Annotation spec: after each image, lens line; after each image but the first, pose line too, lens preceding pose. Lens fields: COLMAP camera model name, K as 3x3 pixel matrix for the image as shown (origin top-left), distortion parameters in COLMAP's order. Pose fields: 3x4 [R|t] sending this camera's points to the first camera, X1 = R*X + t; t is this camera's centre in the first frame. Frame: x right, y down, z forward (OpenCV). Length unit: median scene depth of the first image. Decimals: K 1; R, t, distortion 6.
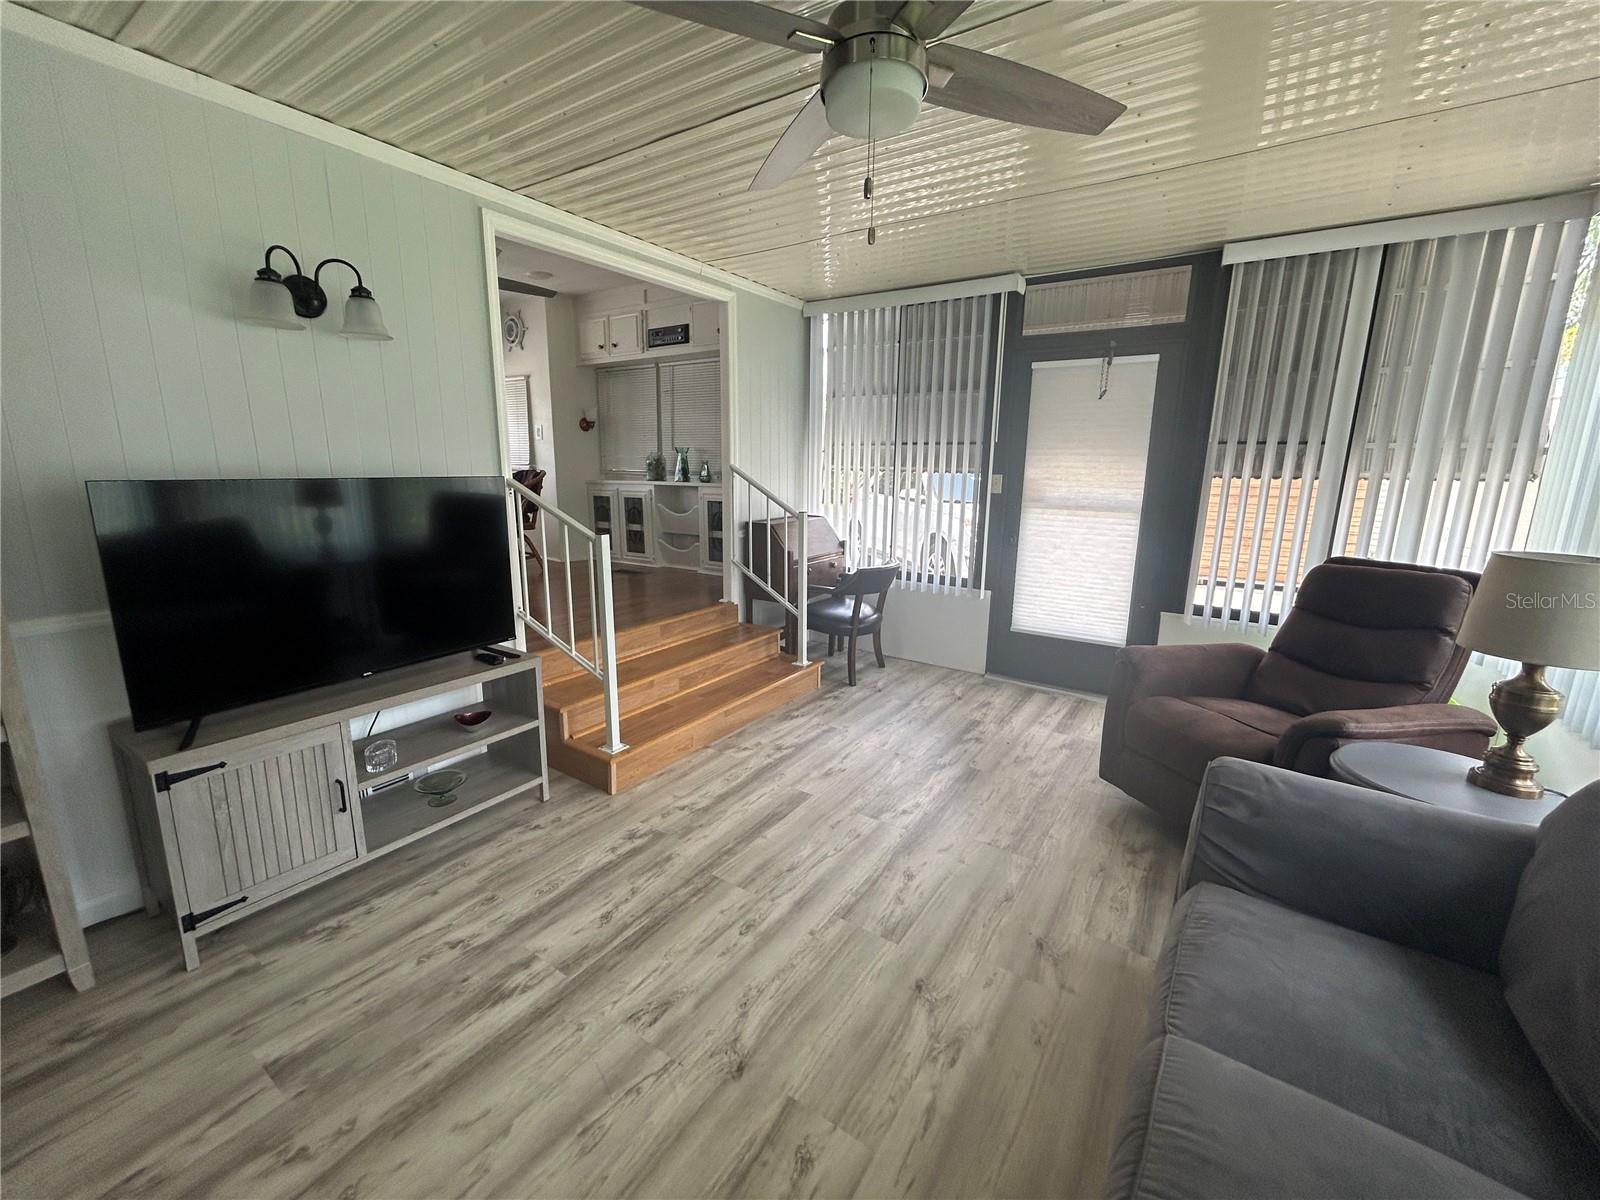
lens RADIAL K [[652.8, 0, 804.4], [0, 652.8, 599.1], [0, 0, 1]] dist [-0.000893, 0.000106]
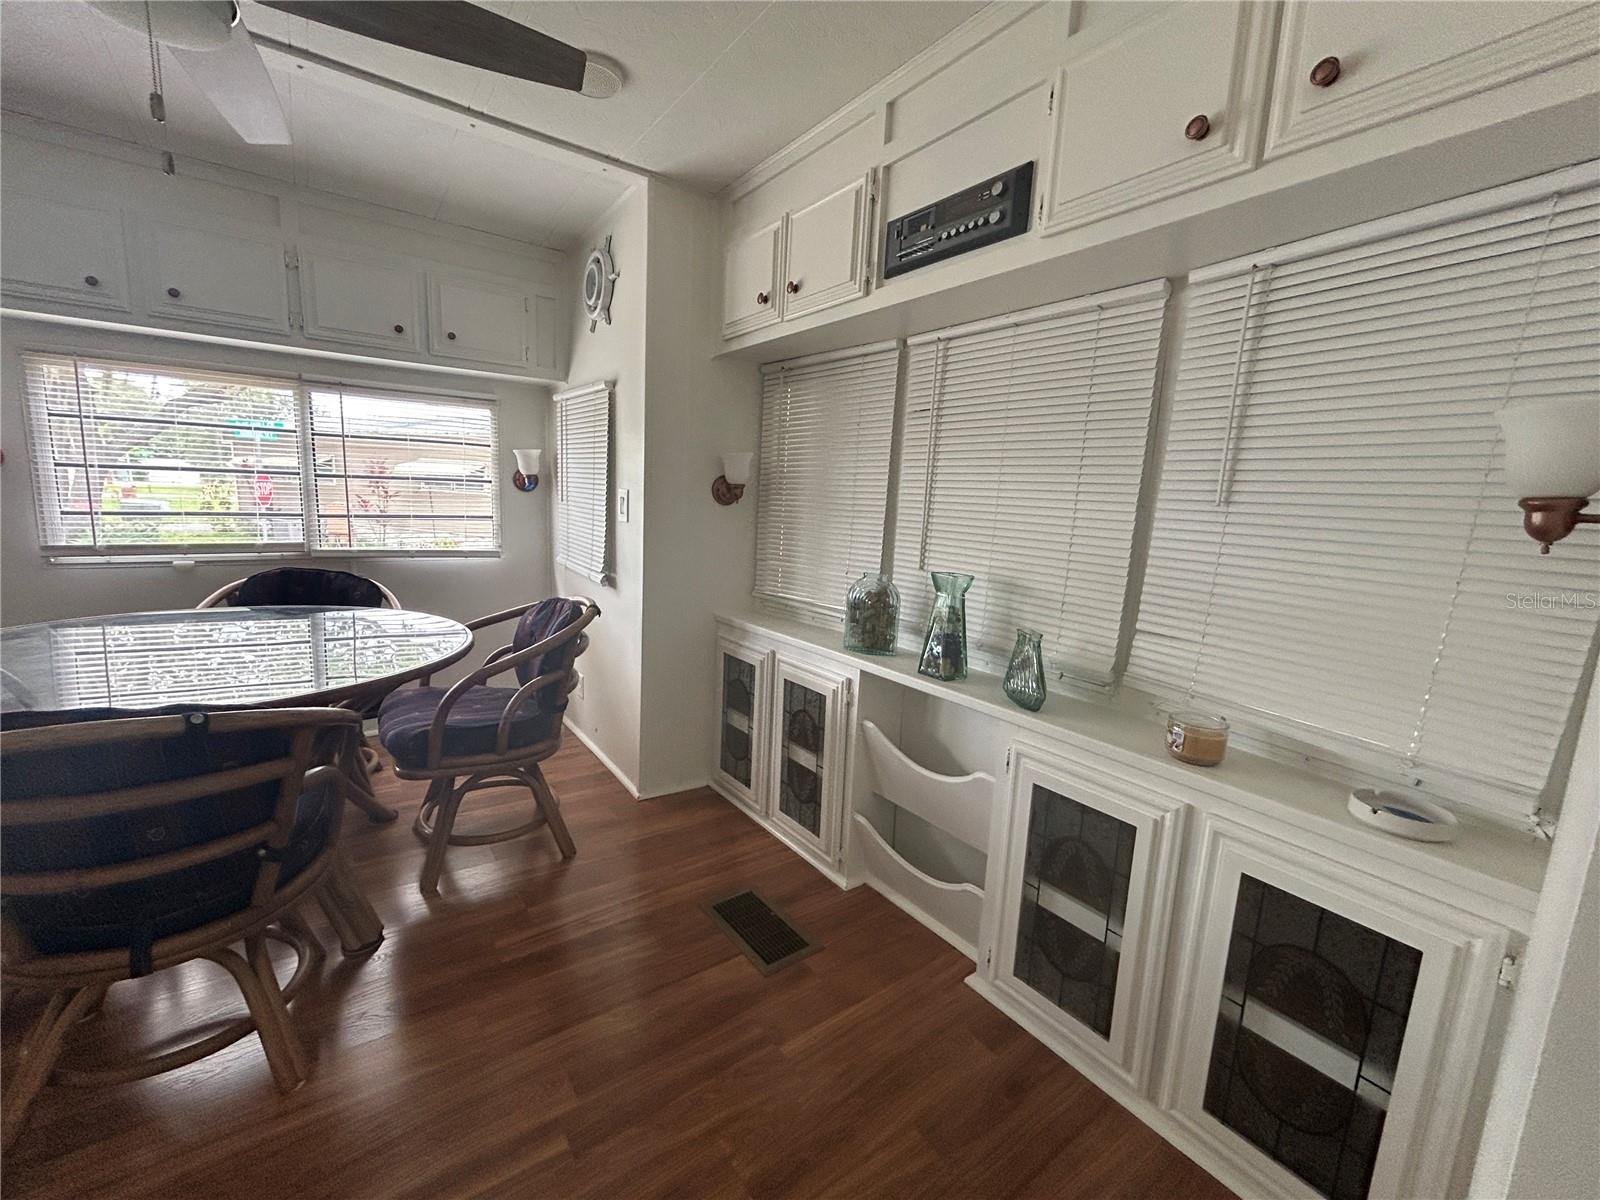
lens RADIAL K [[652.8, 0, 797.8], [0, 652.8, 598.1], [0, 0, 1]] dist [-0.000893, 0.000106]
pose [[0.938055, 0.087890, -0.335153, -0.145589], [-0.109338, 0.992957, -0.045633, -0.191957], [0.328782, 0.079452, 0.941058, 0.646772]]
